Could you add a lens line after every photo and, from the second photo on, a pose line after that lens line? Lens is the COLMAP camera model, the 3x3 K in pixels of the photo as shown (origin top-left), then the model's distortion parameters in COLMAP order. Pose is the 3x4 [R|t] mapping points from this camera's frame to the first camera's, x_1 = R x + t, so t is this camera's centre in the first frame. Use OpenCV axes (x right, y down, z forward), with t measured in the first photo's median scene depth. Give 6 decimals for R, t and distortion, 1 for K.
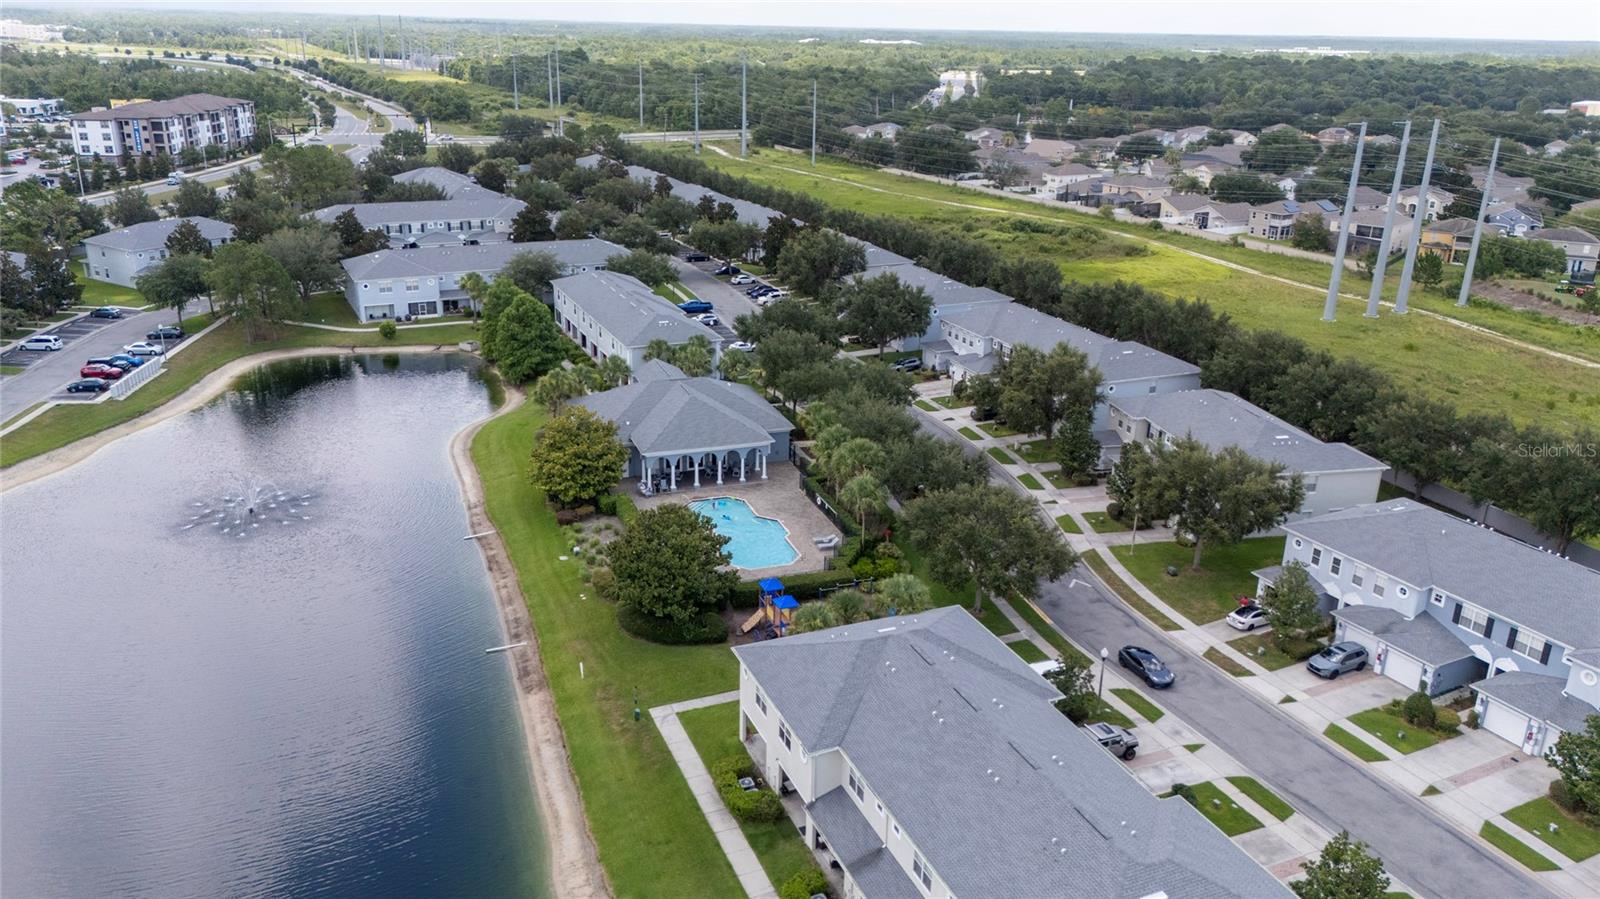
lens RADIAL K [[1148.2, 0, 800.0], [0, 1148.2, 449.5], [0, 0, 1]] dist [0.048683, -0.050248]
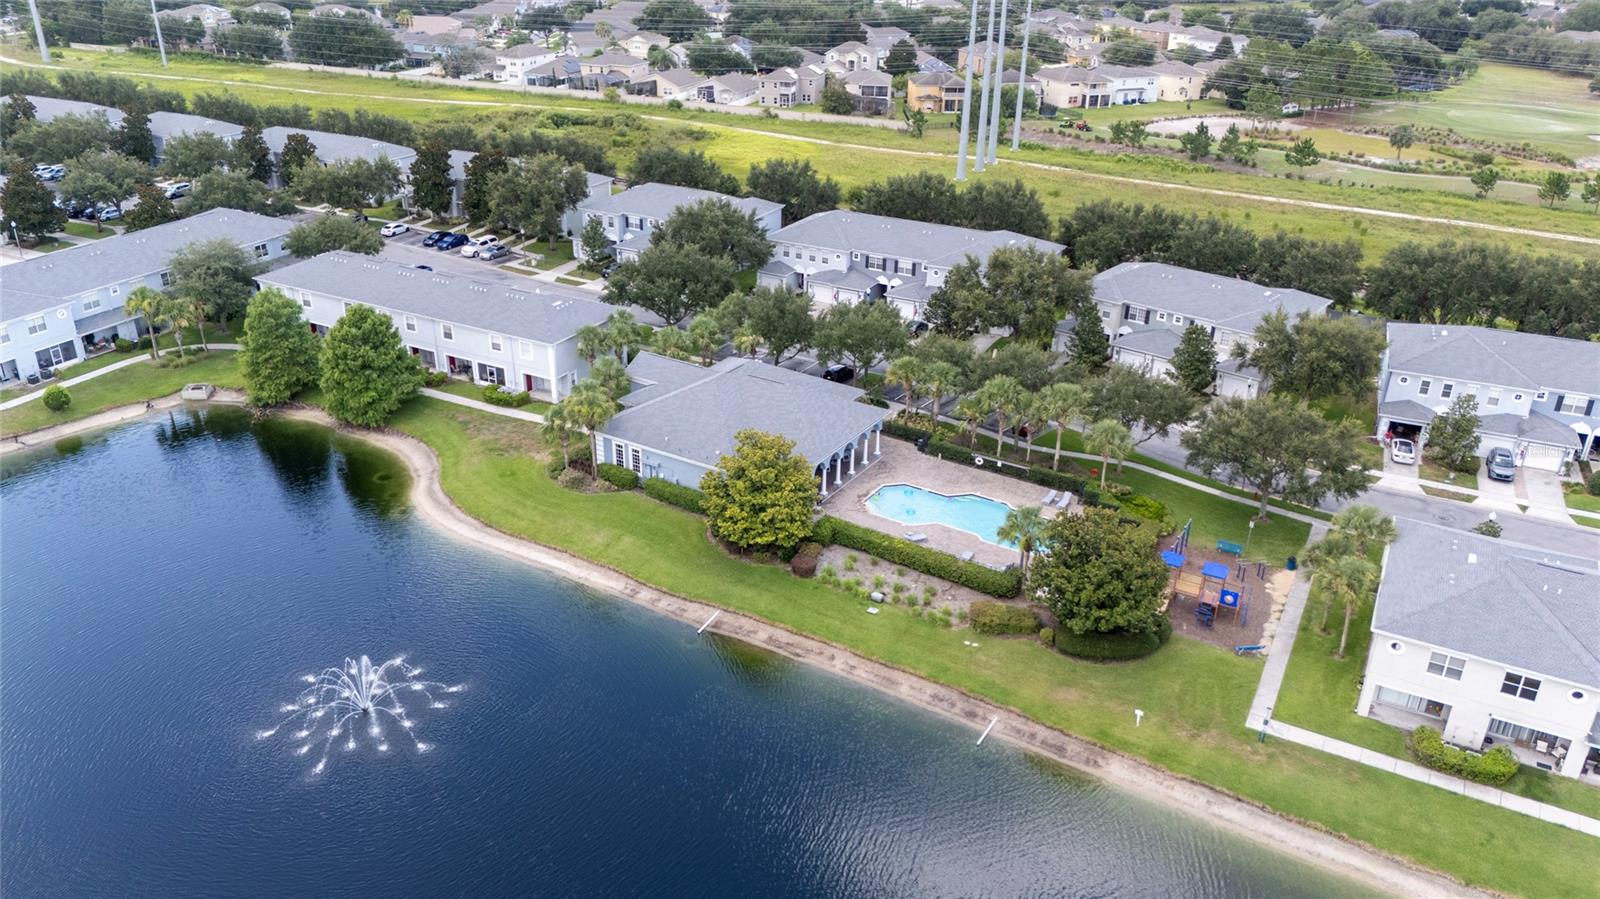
lens RADIAL K [[1148.2, 0, 800.0], [0, 1148.2, 449.5], [0, 0, 1]] dist [0.048683, -0.050248]
pose [[0.787044, -0.273847, 0.552783, -0.330639], [0.210567, 0.961509, 0.176527, -0.086146], [-0.579848, -0.022537, 0.814413, 0.176243]]
